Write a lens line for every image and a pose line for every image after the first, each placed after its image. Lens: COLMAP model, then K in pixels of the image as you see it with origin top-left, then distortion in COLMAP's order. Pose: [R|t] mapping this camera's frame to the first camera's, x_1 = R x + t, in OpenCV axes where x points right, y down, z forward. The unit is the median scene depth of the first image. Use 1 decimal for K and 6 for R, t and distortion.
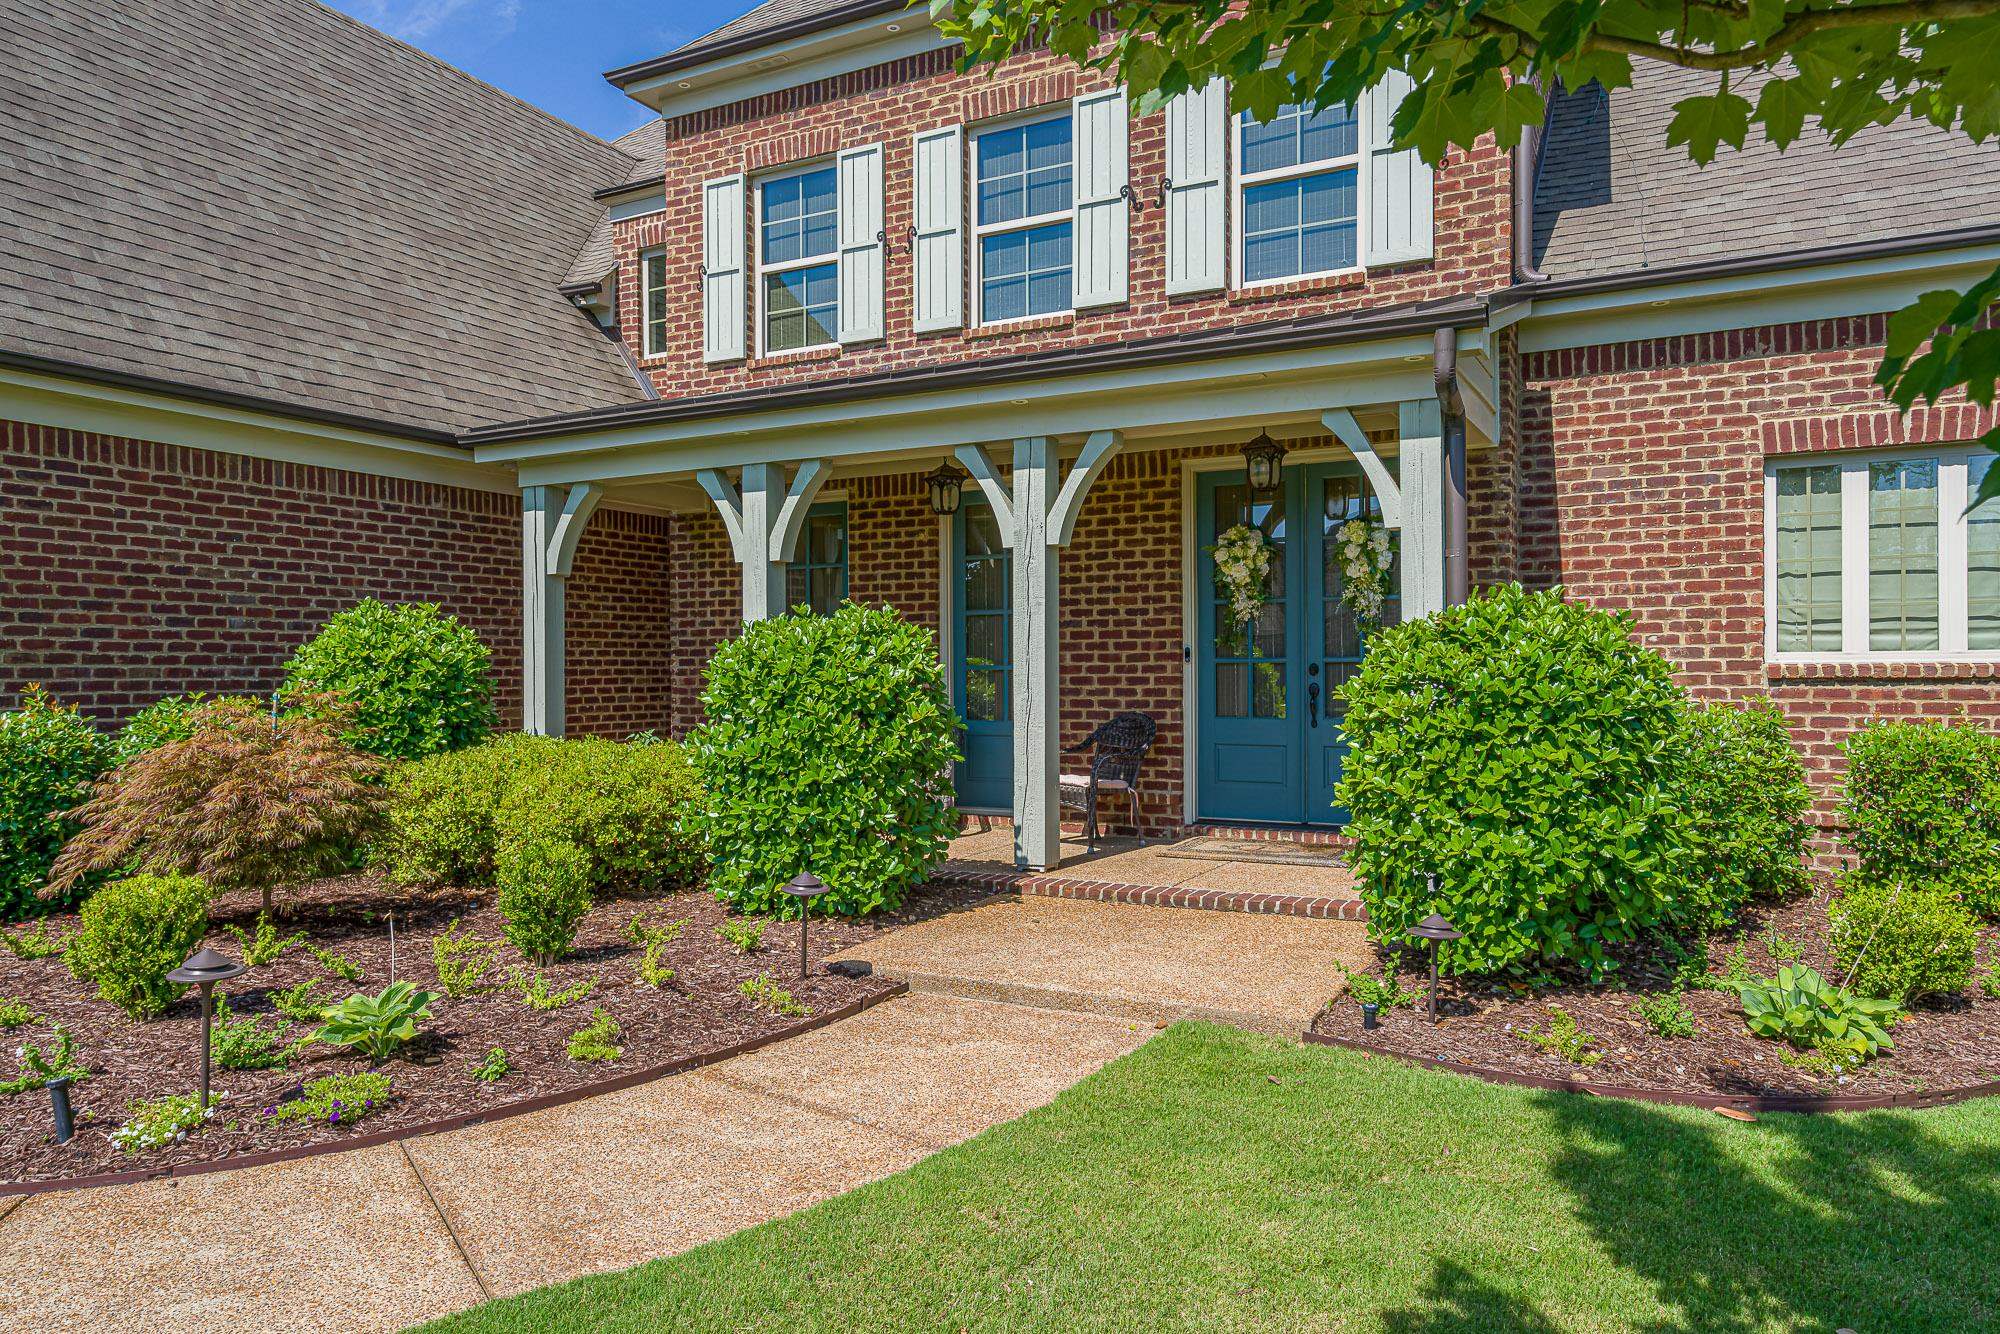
lens RADIAL K [[1324.4, 0, 997.1], [0, 1324.4, 698.7], [0, 0, 1]] dist [0.003447, 0.002294]
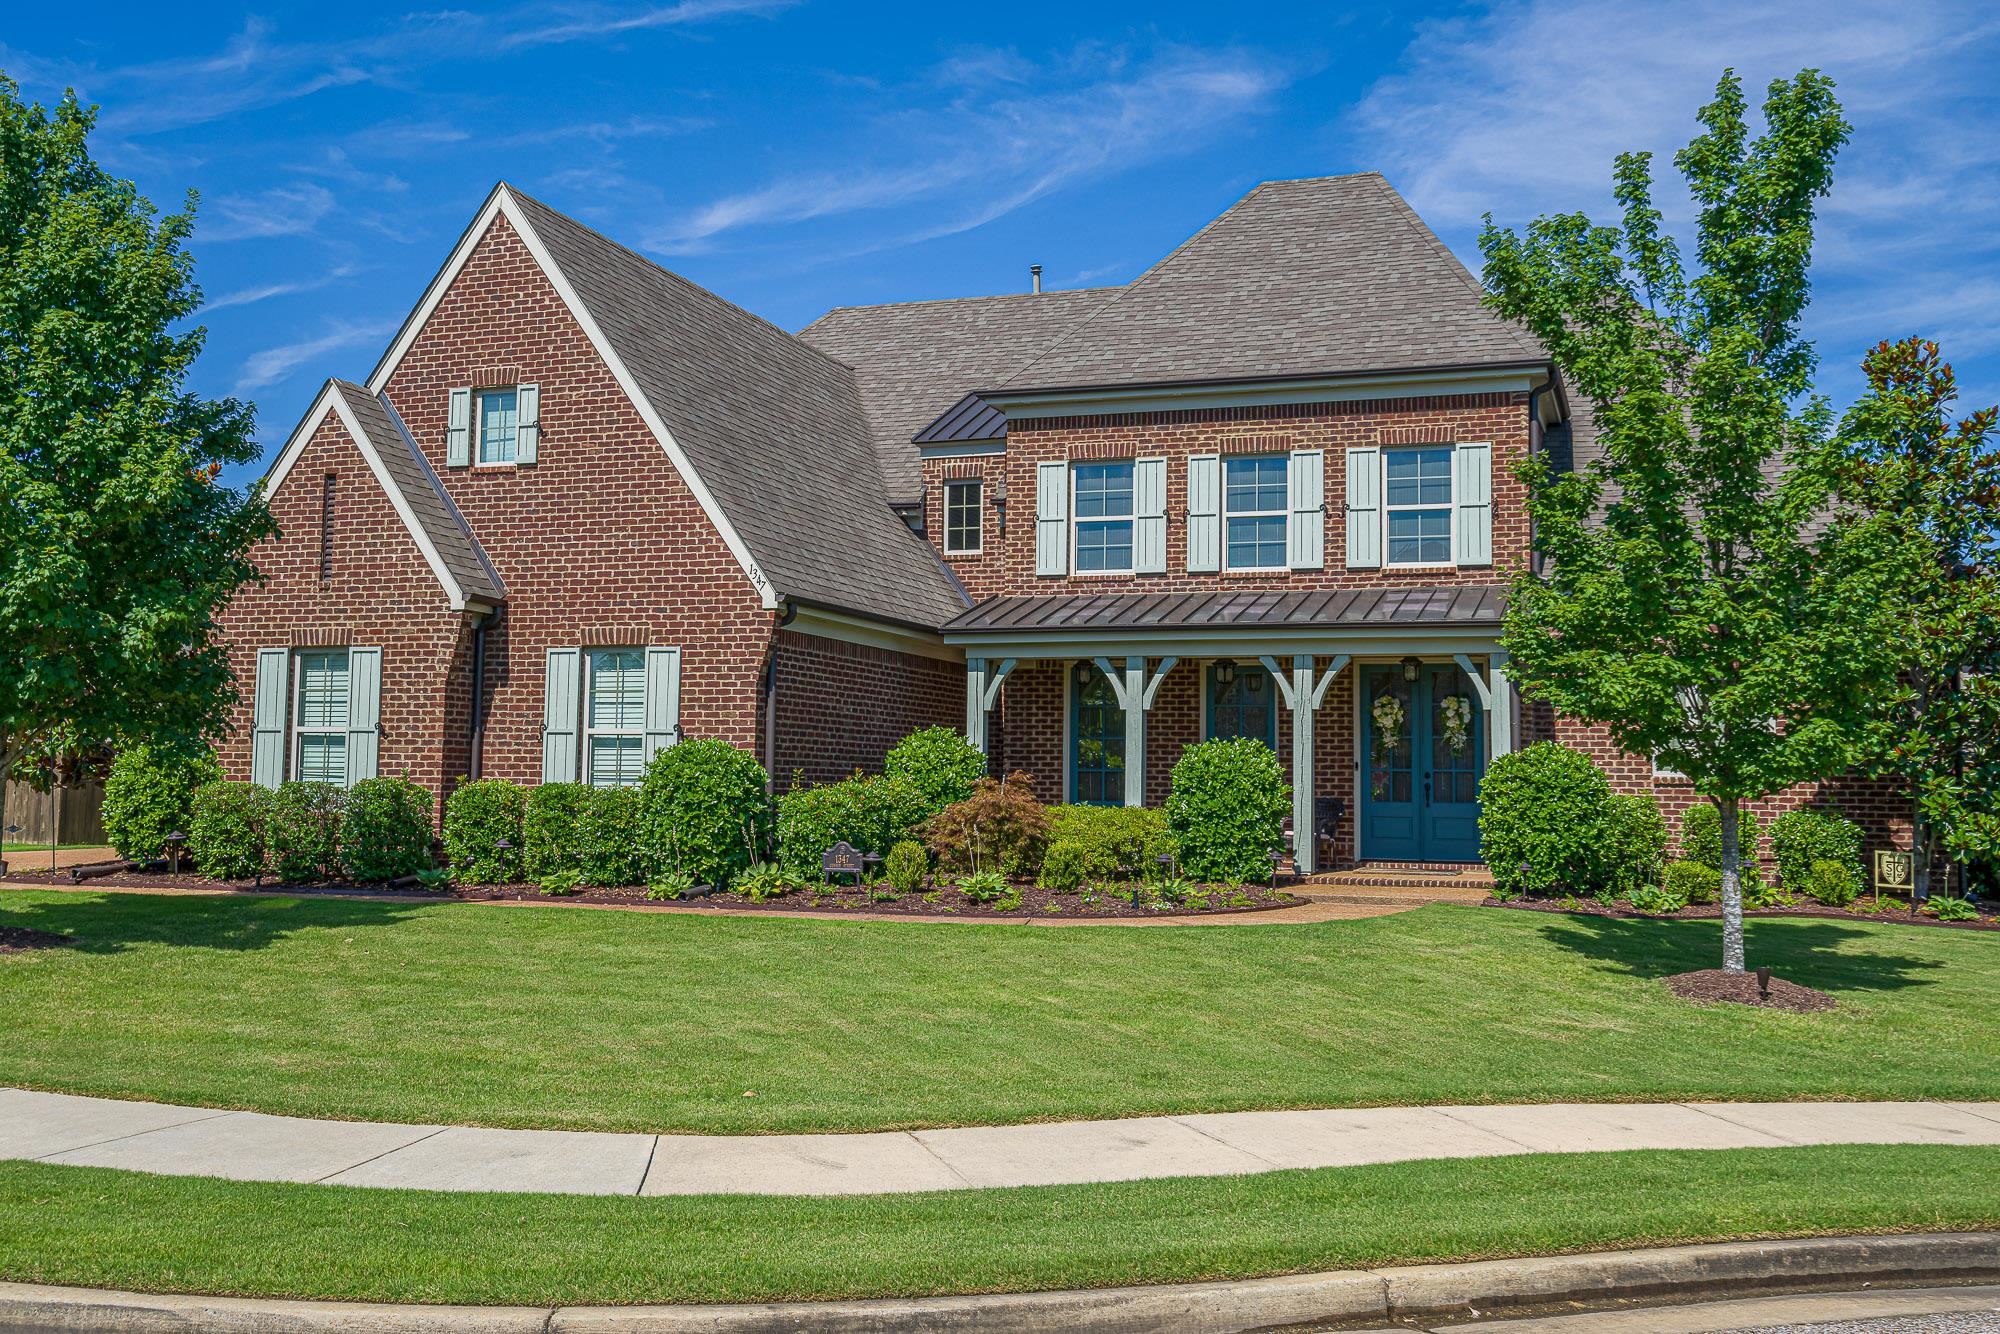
lens RADIAL K [[1989.0, 0, 1000.0], [0, 1989.0, 667.0], [0, 0, 1]] dist [0.009790, 0.015494]
pose [[0.986522, 0.028373, 0.161153, -0.790609], [-0.015035, 0.996403, -0.083393, 0.066741], [-0.162940, 0.079846, 0.983400, -1.621253]]
